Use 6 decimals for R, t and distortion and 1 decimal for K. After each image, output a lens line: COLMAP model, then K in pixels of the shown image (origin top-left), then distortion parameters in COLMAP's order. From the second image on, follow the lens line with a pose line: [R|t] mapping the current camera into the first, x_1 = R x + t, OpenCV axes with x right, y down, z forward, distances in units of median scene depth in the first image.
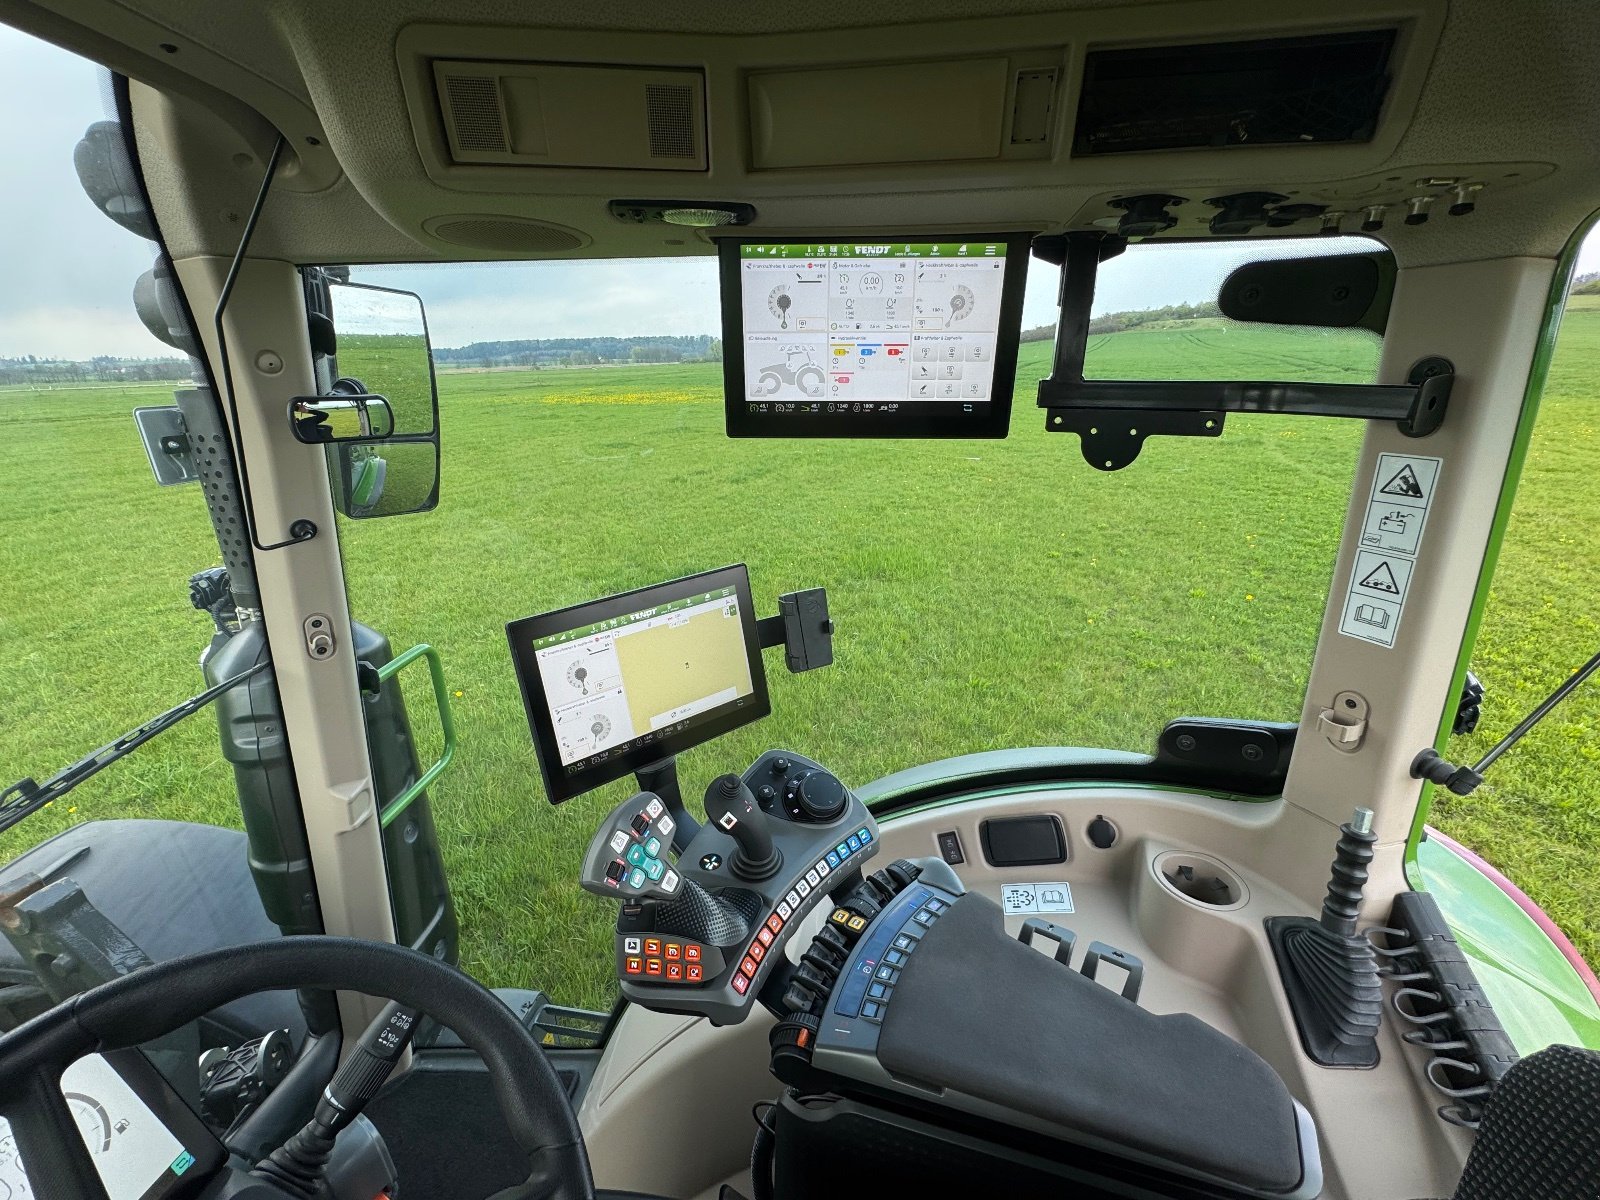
lens RADIAL K [[666.5, 0, 799.7], [0, 666.5, 601.5], [0, 0, 1]] dist [-0.001707, -0.000185]
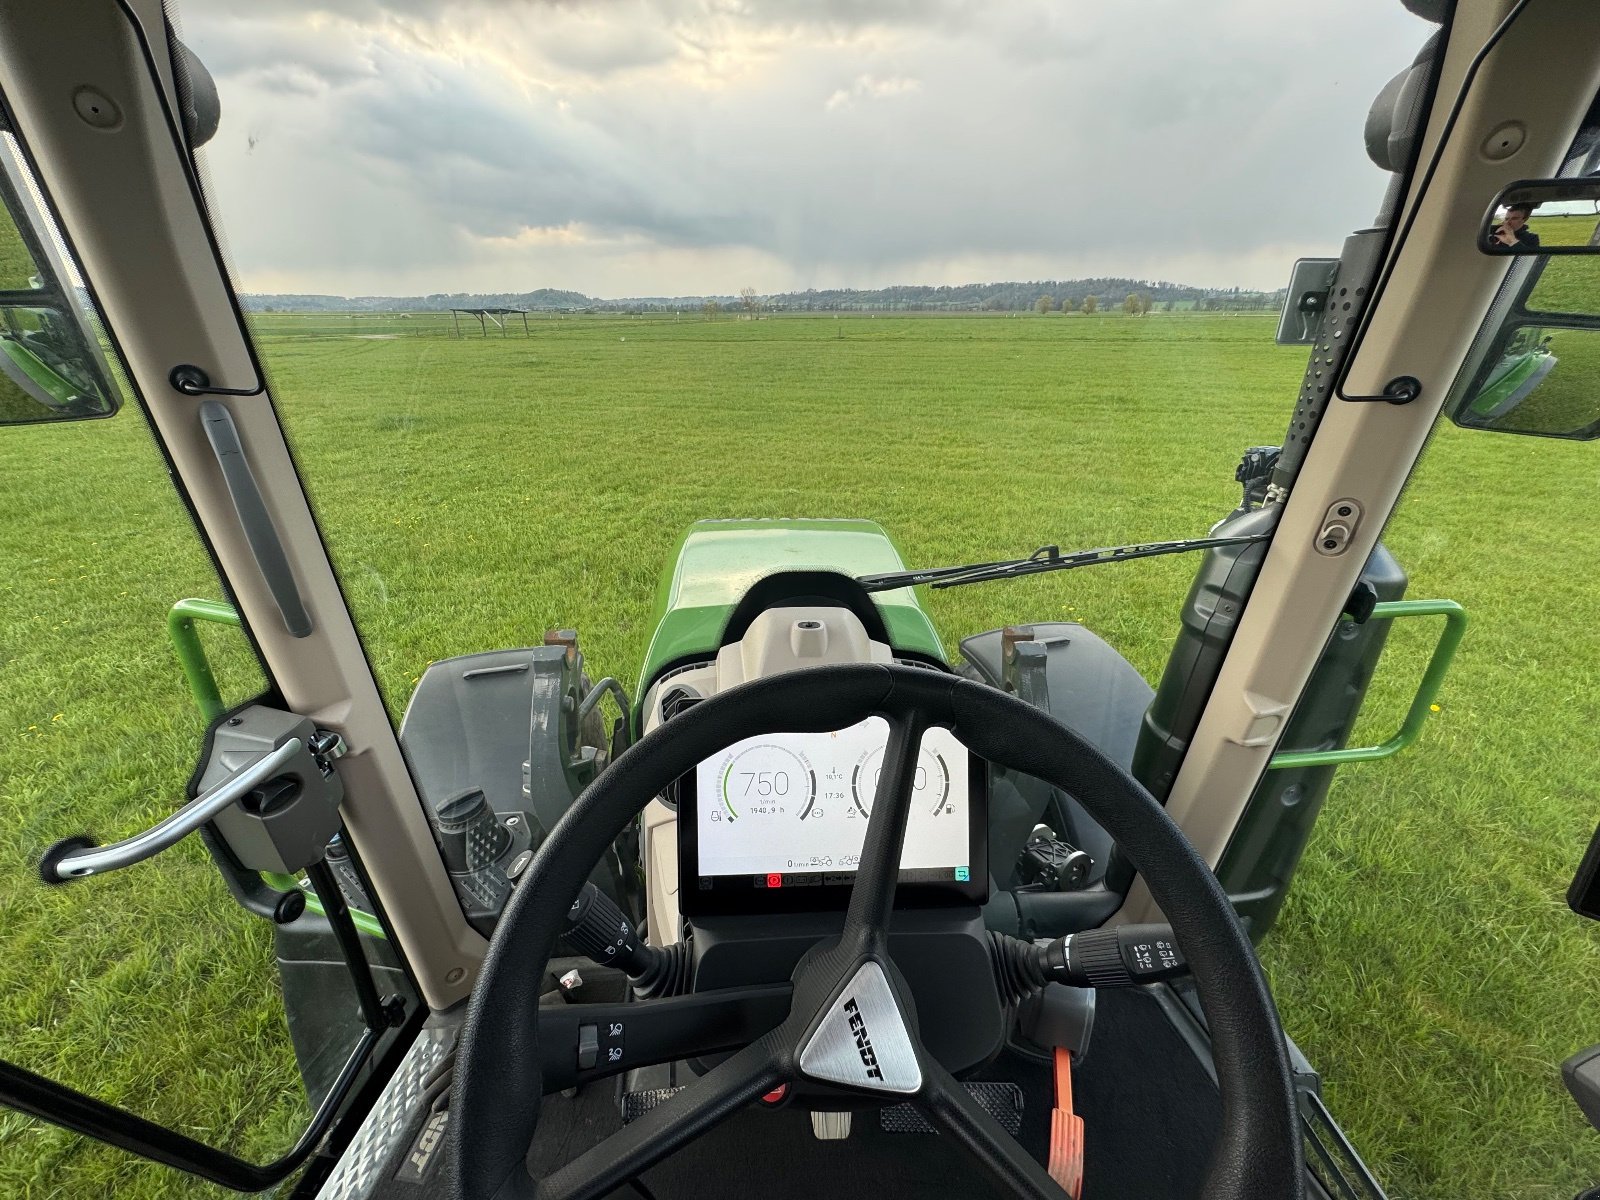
lens RADIAL K [[666.5, 0, 799.7], [0, 666.5, 601.5], [0, 0, 1]] dist [-0.001707, -0.000185]
pose [[0.207008, 0.407512, -0.889428, -0.076275], [-0.328795, 0.885220, 0.329059, 0.070018], [0.921434, 0.224321, 0.317236, 0.124553]]
